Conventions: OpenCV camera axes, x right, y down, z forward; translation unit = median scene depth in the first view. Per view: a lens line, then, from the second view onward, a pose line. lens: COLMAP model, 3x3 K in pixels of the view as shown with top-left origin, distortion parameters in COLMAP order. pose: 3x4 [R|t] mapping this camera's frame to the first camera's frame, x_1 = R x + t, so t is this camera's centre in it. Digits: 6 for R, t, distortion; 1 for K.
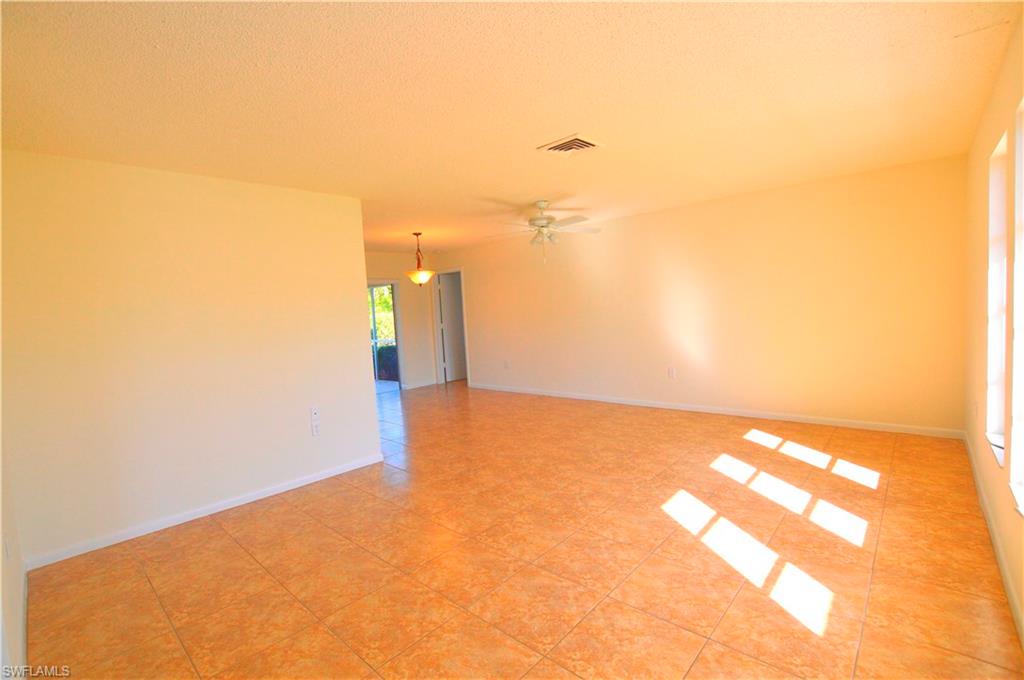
lens RADIAL K [[454.8, 0, 516.6], [0, 454.8, 333.9], [0, 0, 1]] dist [-0.035875, 0.006452]
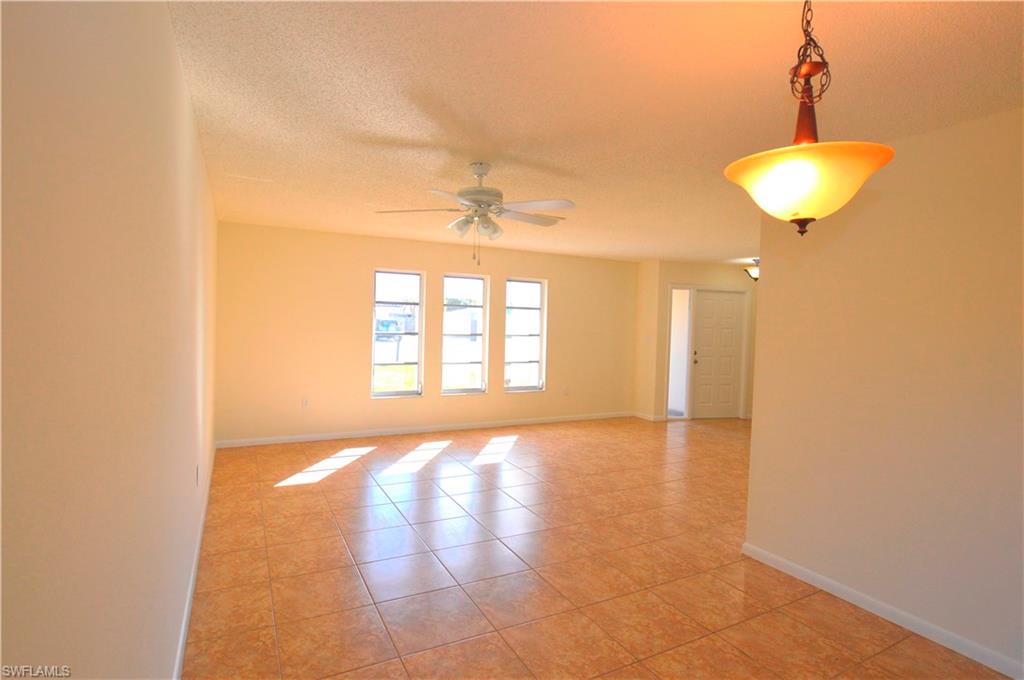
lens RADIAL K [[520.8, 0, 513.4], [0, 520.8, 358.6], [0, 0, 1]] dist [-0.048228, 0.000039]
pose [[-0.939502, 0.008370, 0.342441, -0.277418], [0.046051, 0.993712, 0.102054, -0.126228], [-0.339433, 0.111650, -0.933980, 2.122901]]
